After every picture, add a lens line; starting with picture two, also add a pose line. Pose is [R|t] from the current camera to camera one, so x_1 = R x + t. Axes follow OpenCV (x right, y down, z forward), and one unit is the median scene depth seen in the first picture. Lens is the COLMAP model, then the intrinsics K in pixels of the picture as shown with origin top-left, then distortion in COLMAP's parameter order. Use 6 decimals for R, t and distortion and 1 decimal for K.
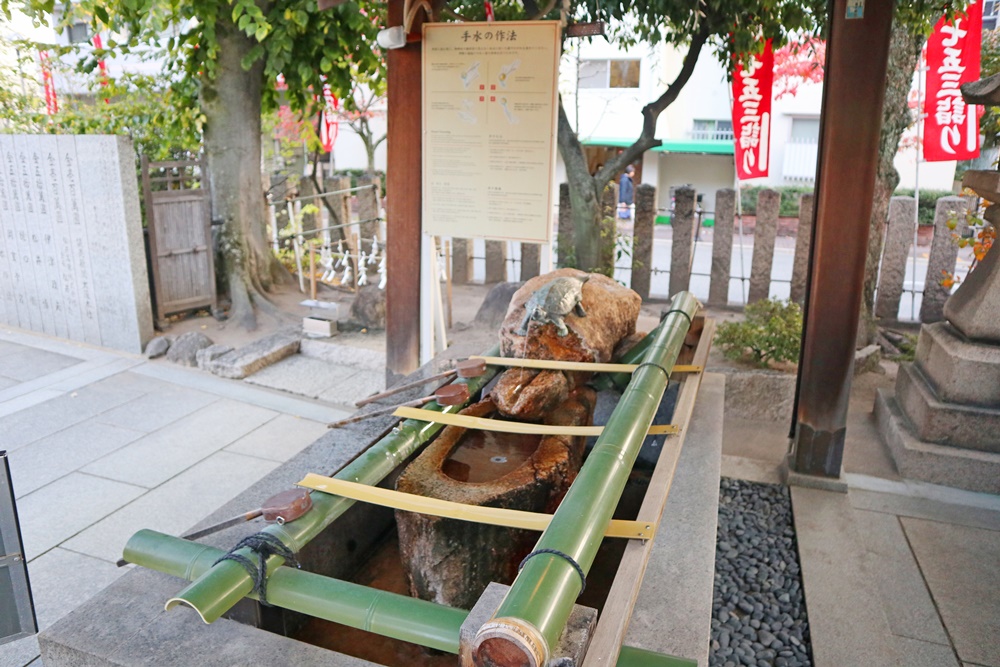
lens RADIAL K [[698.1, 0, 500.0], [0, 698.1, 333.5], [0, 0, 1]] dist [-0.117610, 0.000212]
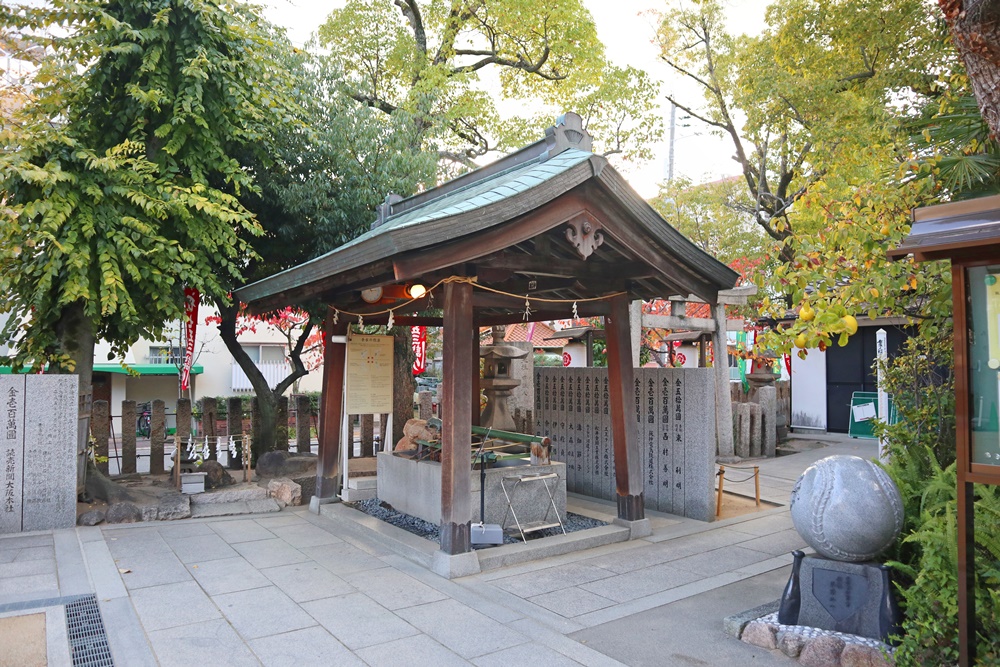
lens RADIAL K [[698.1, 0, 500.0], [0, 698.1, 333.5], [0, 0, 1]] dist [-0.117610, 0.000212]
pose [[0.597239, 0.010193, 0.801999, -1.721544], [0.233543, 0.954382, -0.186046, 0.166792], [-0.767309, 0.298415, 0.567613, -0.893847]]
